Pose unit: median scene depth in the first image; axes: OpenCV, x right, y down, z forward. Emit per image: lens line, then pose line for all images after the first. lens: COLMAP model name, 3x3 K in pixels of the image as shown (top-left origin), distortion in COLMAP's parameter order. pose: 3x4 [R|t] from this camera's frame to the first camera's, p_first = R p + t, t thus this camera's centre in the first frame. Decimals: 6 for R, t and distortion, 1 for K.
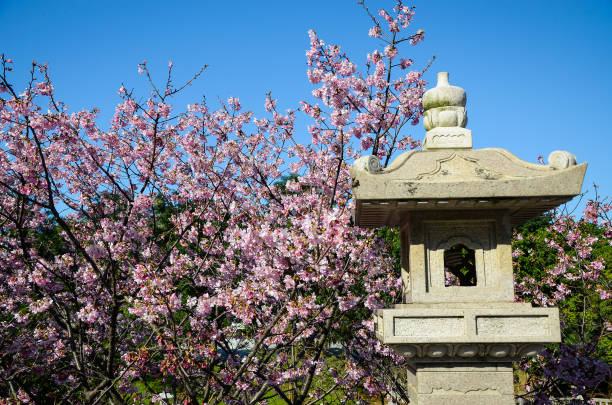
lens RADIAL K [[528.7, 0, 306.0], [0, 528.7, 202.5], [0, 0, 1]] dist [0.003162, -0.000903]
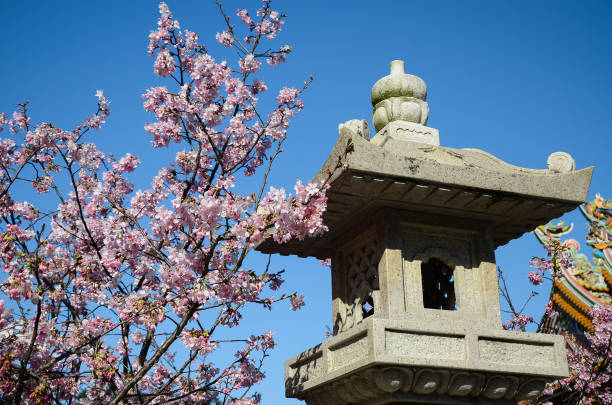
lens RADIAL K [[740.8, 0, 306.0], [0, 740.8, 202.5], [0, 0, 1]] dist [0.132476, 0.007506]
pose [[0.921501, 0.137786, 0.363113, -0.302907], [-0.079086, 0.981935, -0.171900, 0.205218], [-0.380239, 0.129688, 0.915751, 0.053891]]
